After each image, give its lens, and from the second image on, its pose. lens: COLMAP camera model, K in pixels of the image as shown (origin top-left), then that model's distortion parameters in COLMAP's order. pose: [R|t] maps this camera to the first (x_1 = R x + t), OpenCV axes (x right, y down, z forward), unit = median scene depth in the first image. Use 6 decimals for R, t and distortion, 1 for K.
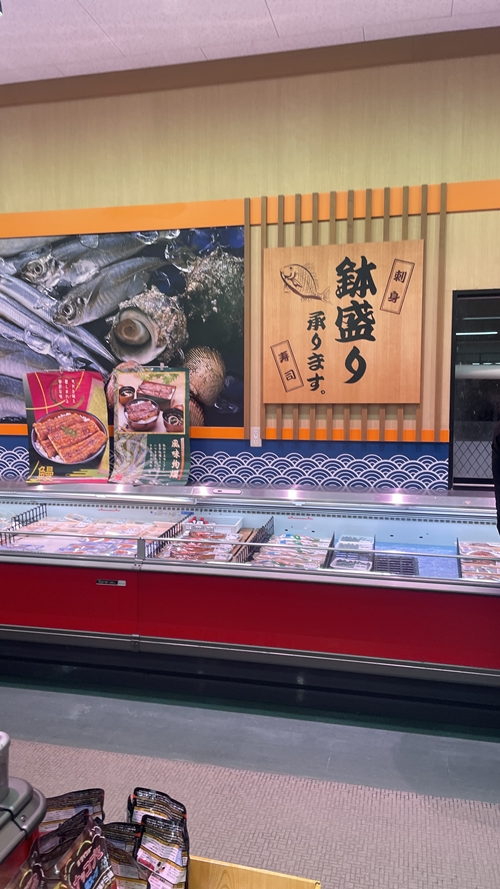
lens RADIAL K [[659.8, 0, 250.2], [0, 659.8, 442.6], [0, 0, 1]] dist [0.063441, -0.002772]
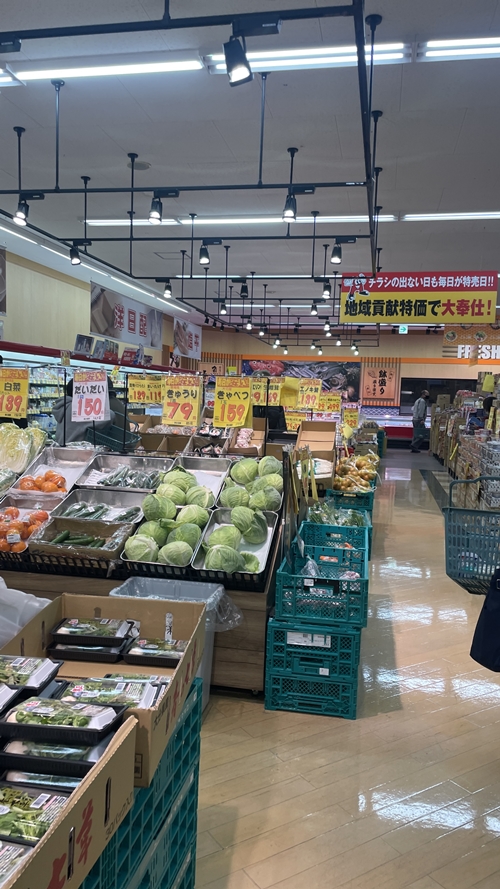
lens RADIAL K [[659.8, 0, 245.8], [0, 659.8, 439.7], [0, 0, 1]] dist [0.063441, -0.002772]
pose [[0.999758, 0.014992, 0.016088, -0.959788], [-0.016005, 0.997767, 0.064847, -0.053616], [-0.015080, -0.065089, 0.997766, -4.064592]]
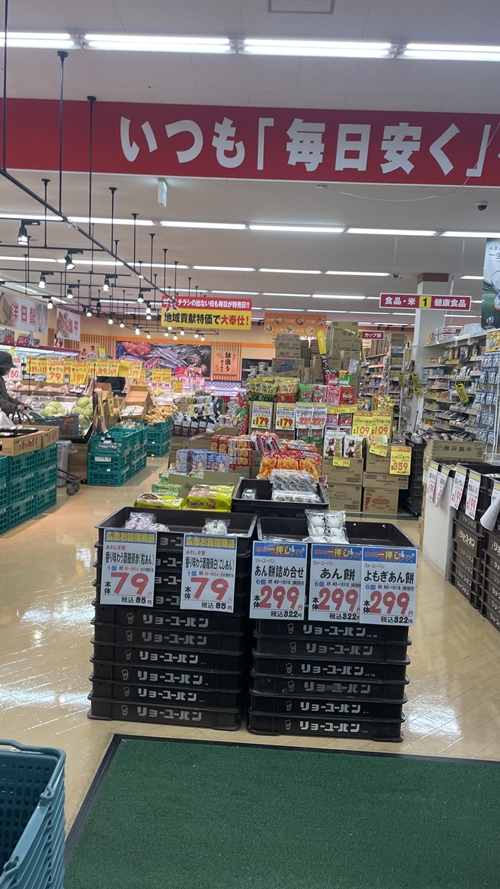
lens RADIAL K [[659.8, 0, 247.5], [0, 659.8, 451.5], [0, 0, 1]] dist [0.063441, -0.002772]
pose [[0.983990, 0.009322, 0.177981, -0.794786], [-0.030204, 0.992908, 0.114981, -0.056648], [-0.175646, -0.118516, 0.977293, -5.451011]]
